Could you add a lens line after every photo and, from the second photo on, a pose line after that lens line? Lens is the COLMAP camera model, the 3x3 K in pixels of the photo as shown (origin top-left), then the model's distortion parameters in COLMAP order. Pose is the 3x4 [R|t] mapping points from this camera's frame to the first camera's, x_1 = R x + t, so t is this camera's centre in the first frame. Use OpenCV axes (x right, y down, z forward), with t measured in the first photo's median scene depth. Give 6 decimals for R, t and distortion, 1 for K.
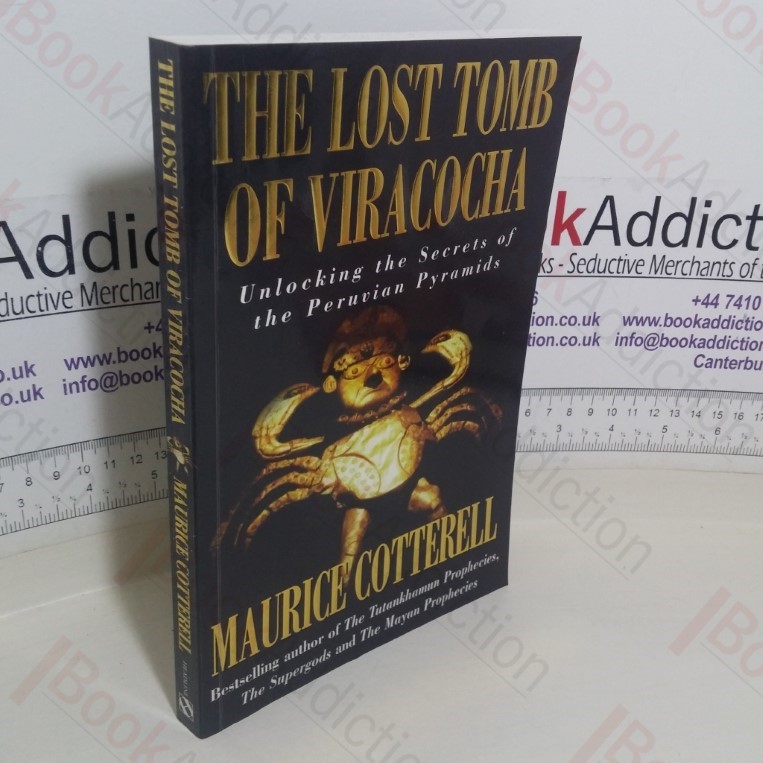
lens RADIAL K [[928.9, 0, 378.7], [0, 928.9, 384.7], [0, 0, 1]] dist [0.029712, 0.000000]
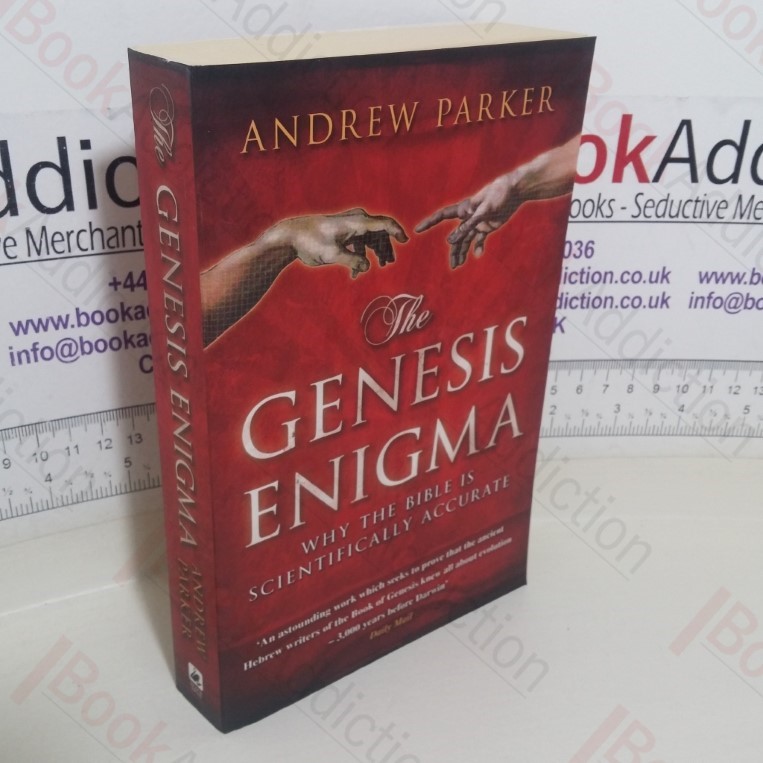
lens RADIAL K [[928.9, 0, 379.1], [0, 928.9, 385.2], [0, 0, 1]] dist [0.029712, 0.000000]
pose [[0.999048, 0.002788, -0.043529, 0.018603], [-0.001660, 0.999663, 0.025925, 0.005421], [0.043586, -0.025828, 0.998716, 0.174752]]
